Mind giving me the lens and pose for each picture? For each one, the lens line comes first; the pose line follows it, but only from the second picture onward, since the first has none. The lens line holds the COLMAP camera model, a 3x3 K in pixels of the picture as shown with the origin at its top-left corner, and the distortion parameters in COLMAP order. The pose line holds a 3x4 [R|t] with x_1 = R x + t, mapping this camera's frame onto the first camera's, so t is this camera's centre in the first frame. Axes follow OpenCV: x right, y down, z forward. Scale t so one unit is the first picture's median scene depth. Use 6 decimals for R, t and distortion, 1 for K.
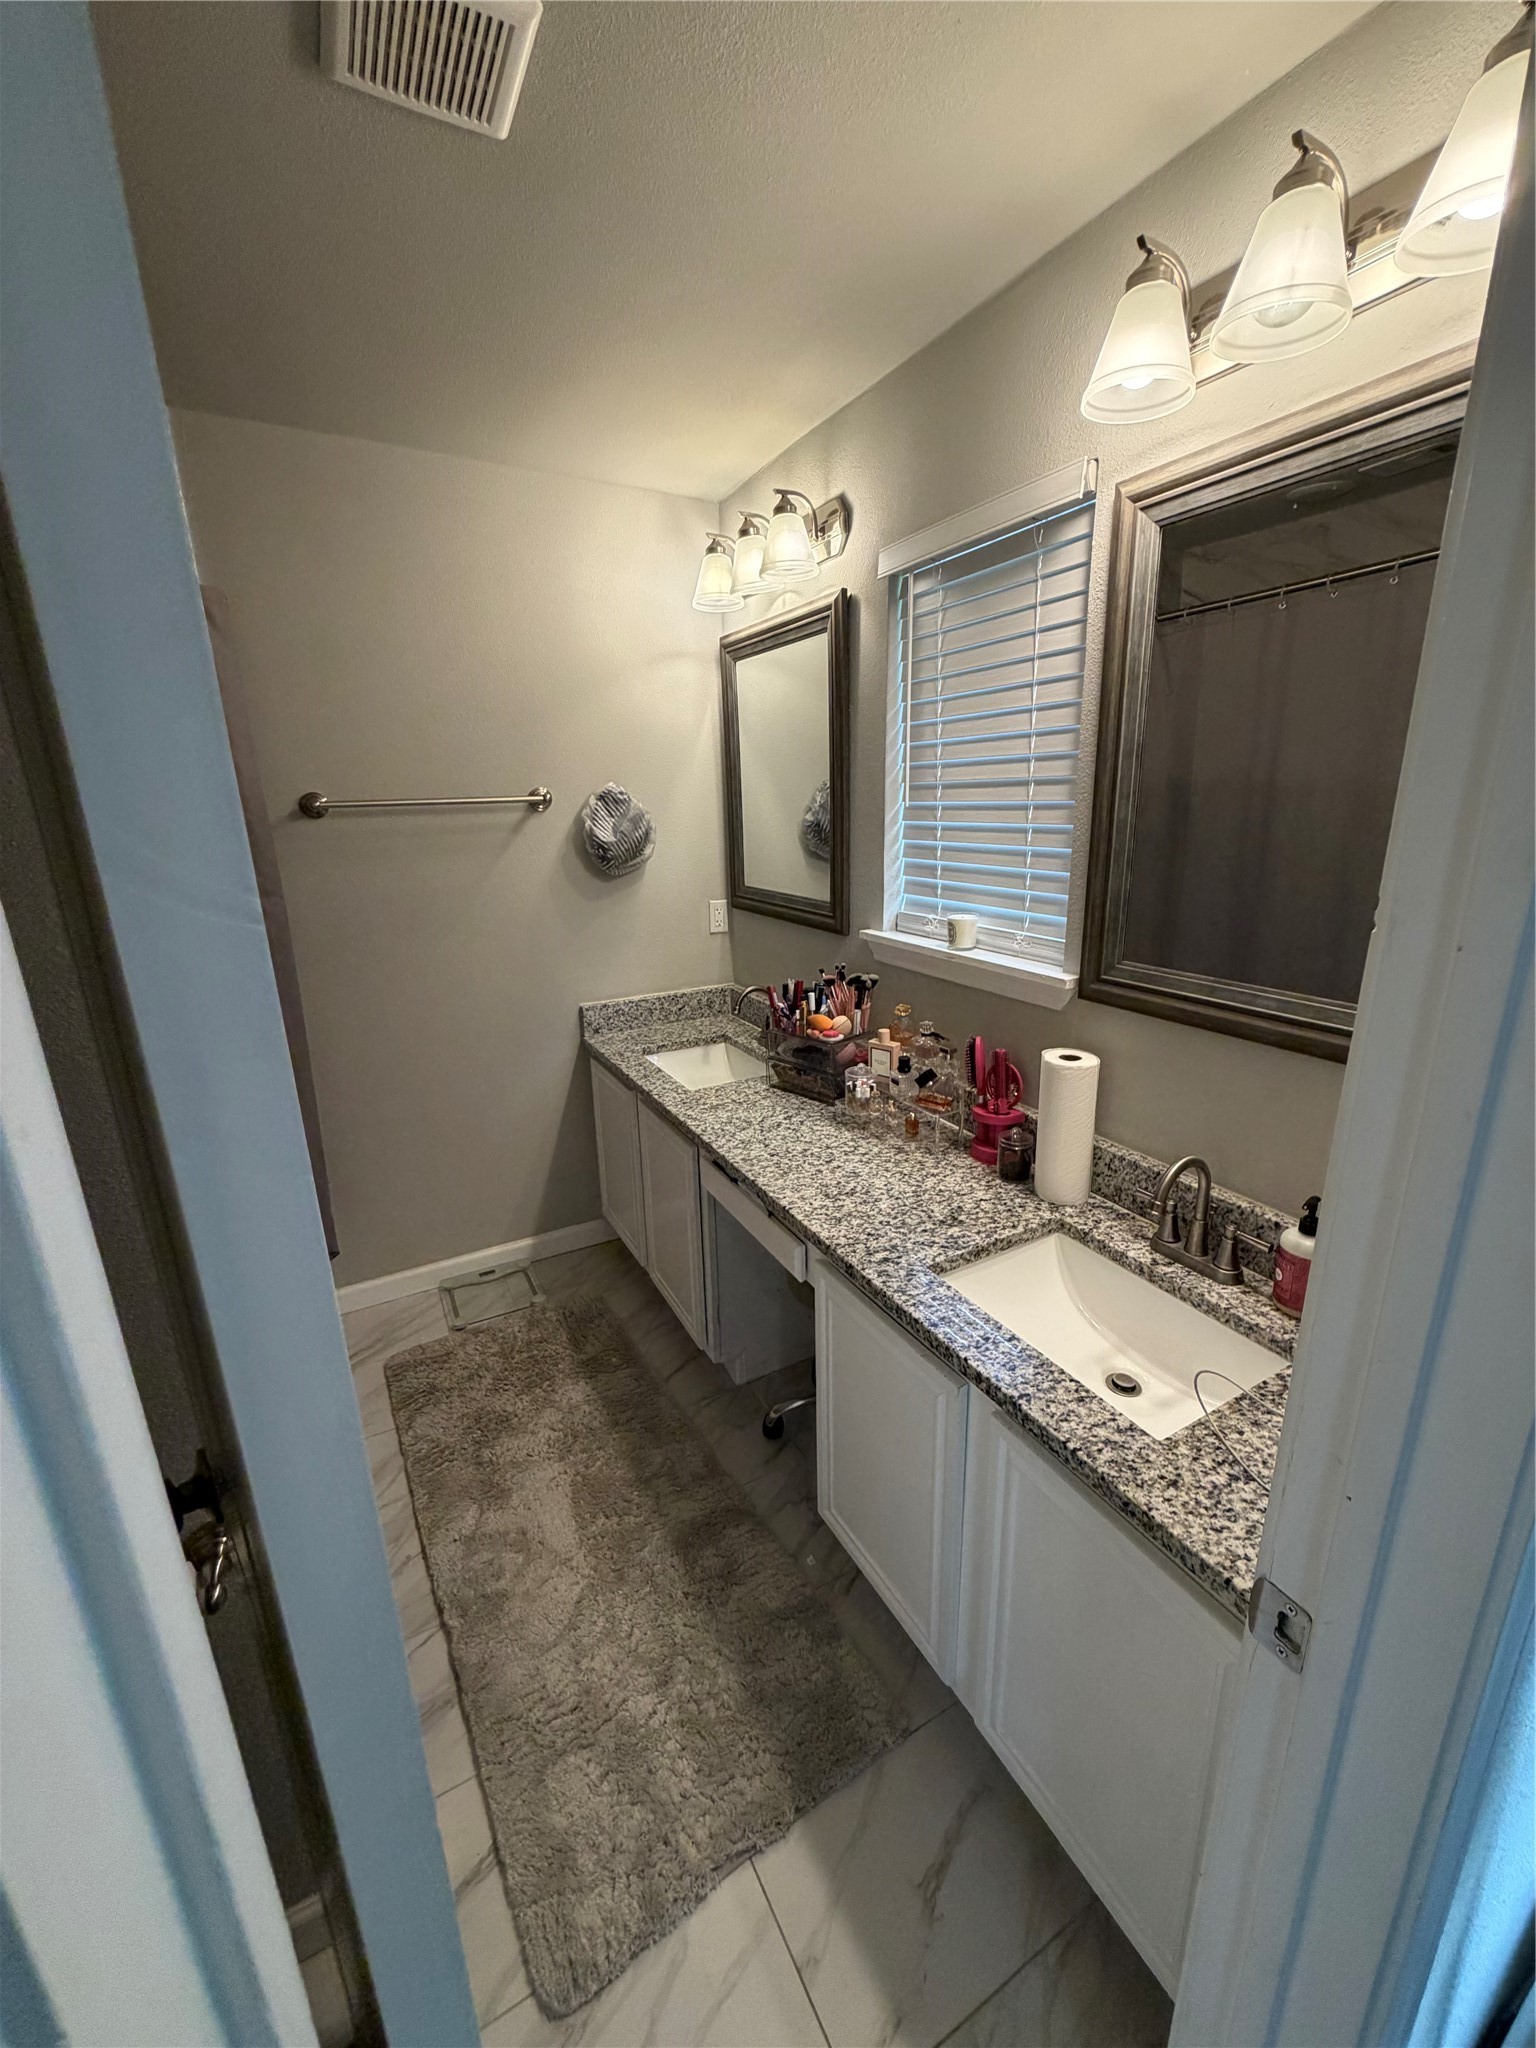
lens RADIAL K [[817.5, 0, 769.0], [0, 817.5, 1021.7], [0, 0, 1]] dist [0.016154, 0.000020]
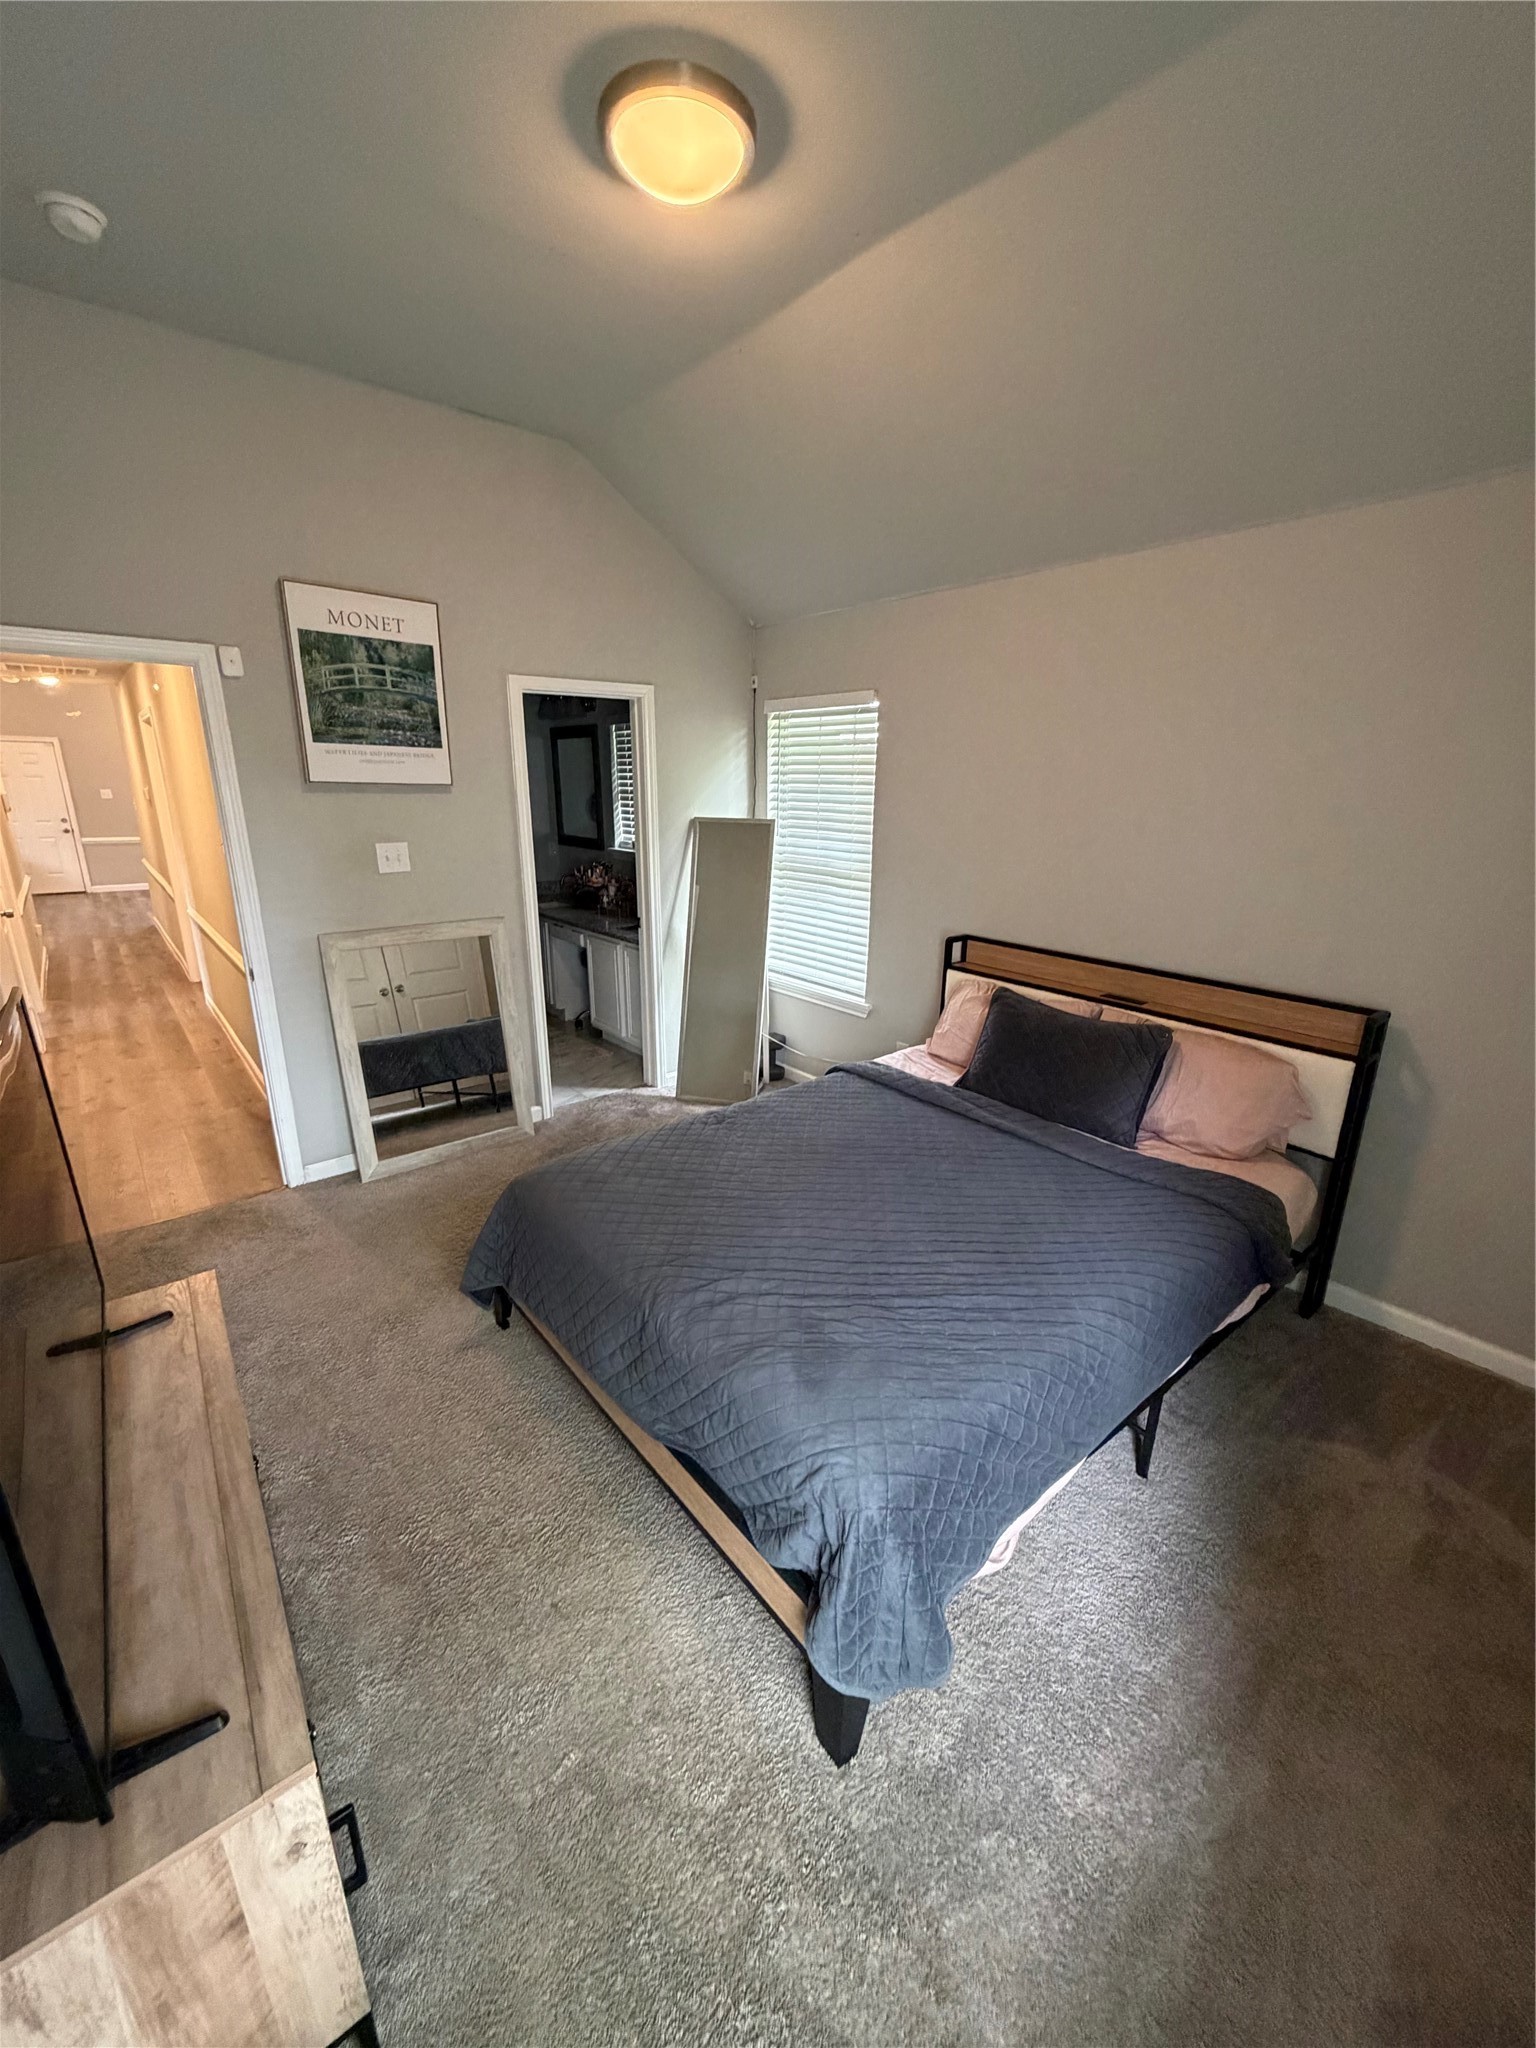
lens RADIAL K [[817.5, 0, 766.6], [0, 817.5, 1029.5], [0, 0, 1]] dist [0.016154, 0.000020]
pose [[0.980474, -0.023957, 0.195186, 0.086362], [0.020028, 0.999556, 0.022076, 0.443214], [-0.195628, -0.017736, 0.980518, -1.784912]]
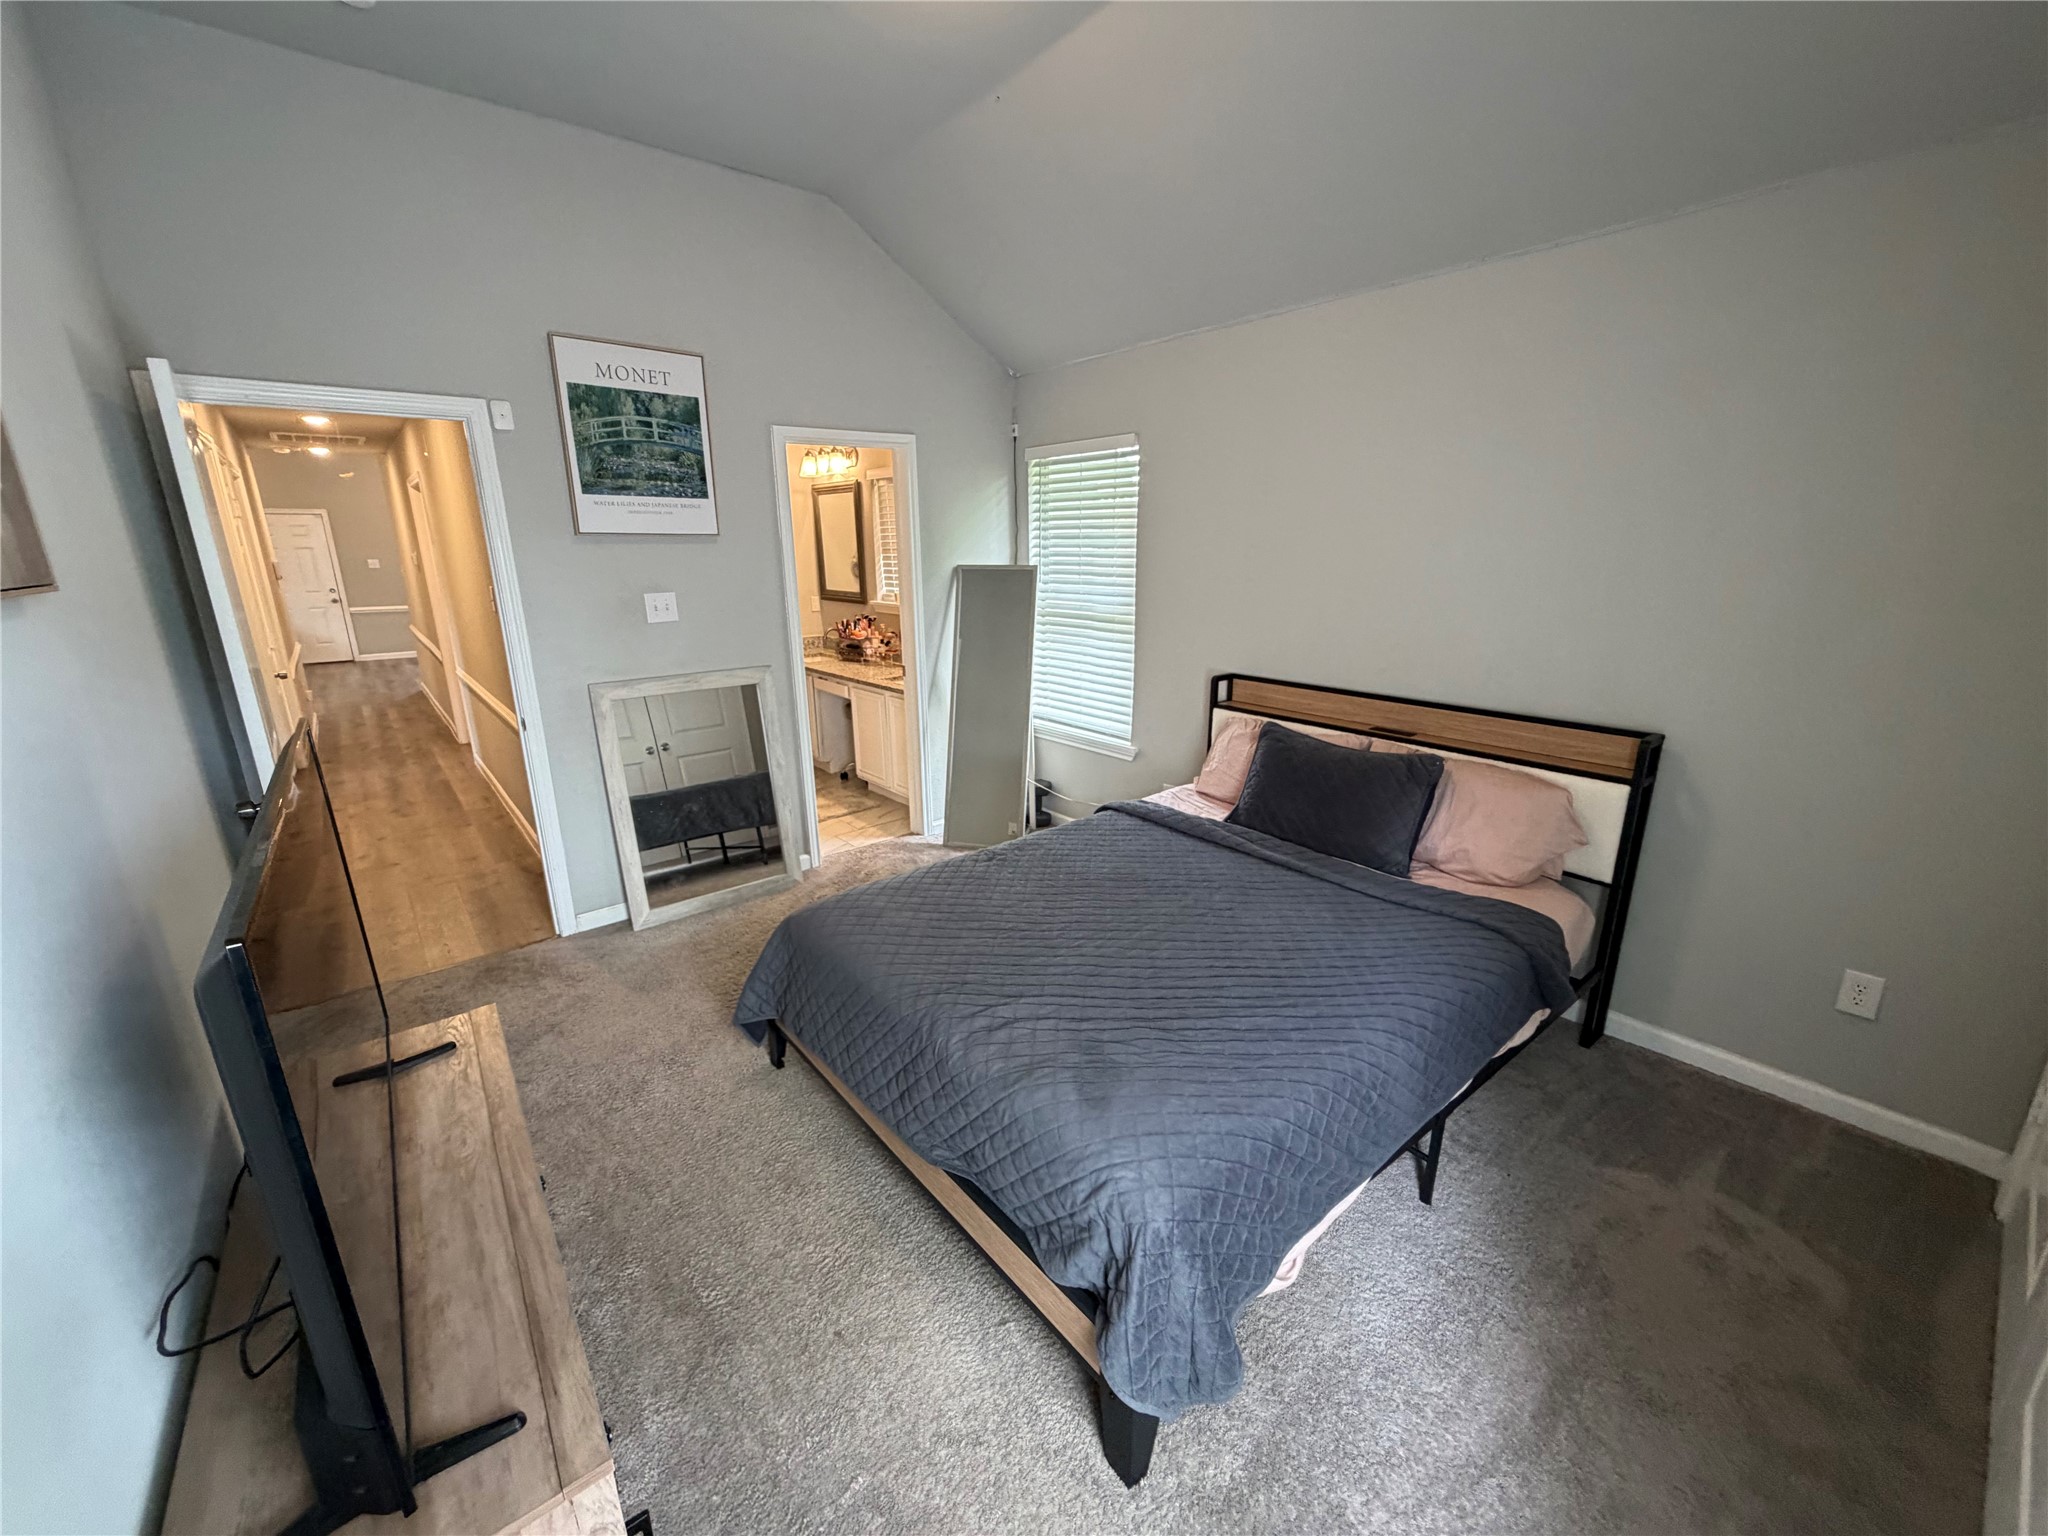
lens RADIAL K [[817.5, 0, 1019.6], [0, 817.5, 775.3], [0, 0, 1]] dist [0.016154, 0.000020]
pose [[0.982035, -0.037741, 0.184888, 0.075170], [0.037104, 0.999288, 0.006903, 0.471200], [-0.185017, 0.000081, 0.982735, -1.785640]]
